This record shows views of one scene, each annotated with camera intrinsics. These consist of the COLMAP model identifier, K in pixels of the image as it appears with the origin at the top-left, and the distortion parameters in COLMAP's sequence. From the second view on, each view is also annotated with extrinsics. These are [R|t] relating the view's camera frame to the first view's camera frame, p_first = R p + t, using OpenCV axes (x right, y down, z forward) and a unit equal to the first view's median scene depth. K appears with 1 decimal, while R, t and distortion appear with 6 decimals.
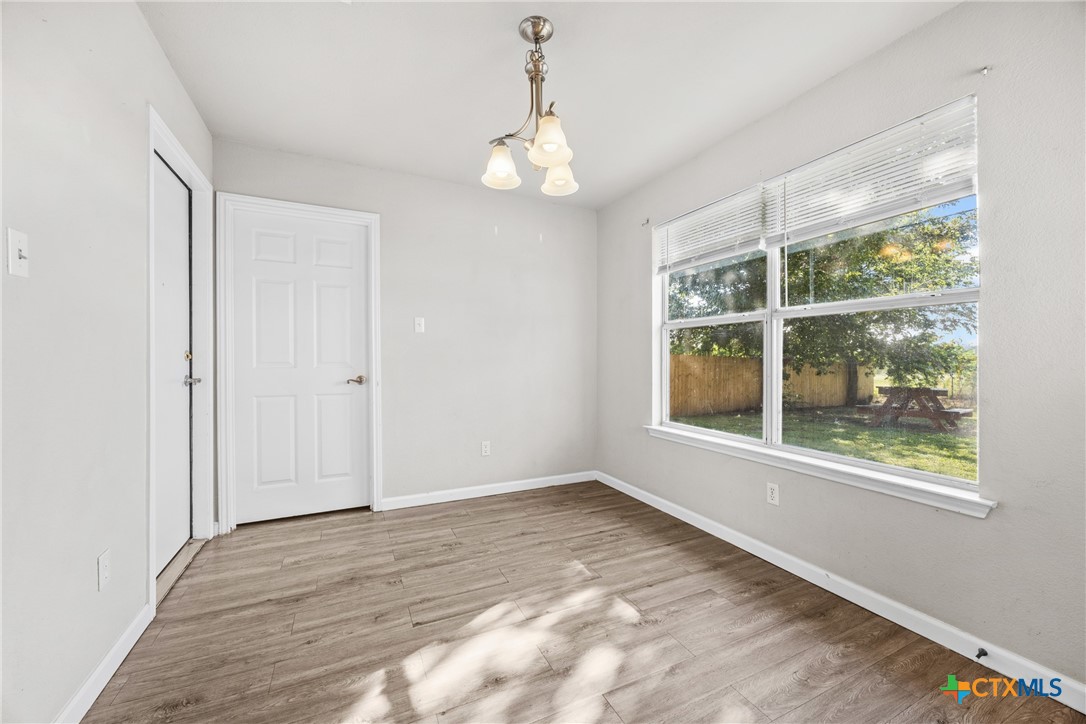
lens RADIAL K [[417.8, 0, 537.9], [0, 417.8, 363.0], [0, 0, 1]] dist [-0.000538, -0.000342]
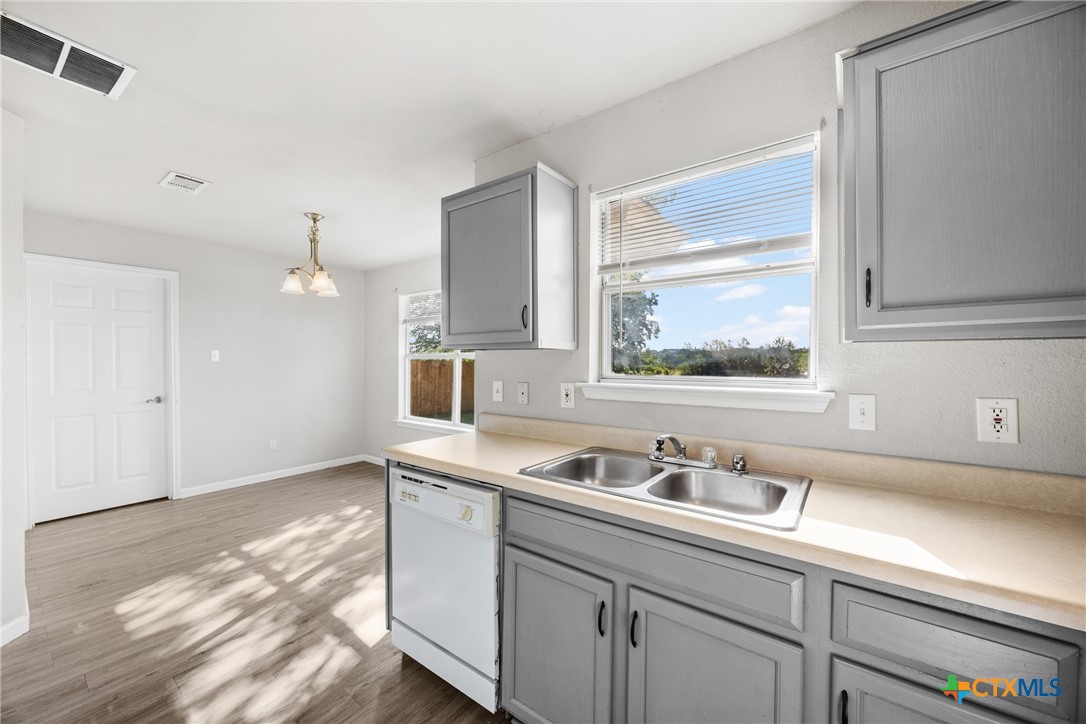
lens RADIAL K [[417.8, 0, 547.3], [0, 417.8, 357.2], [0, 0, 1]] dist [-0.000538, -0.000342]
pose [[0.879044, 0.001332, 0.476738, 0.014892], [0.004495, 0.999928, -0.011082, -0.075511], [-0.476719, 0.011884, 0.878975, -0.758311]]
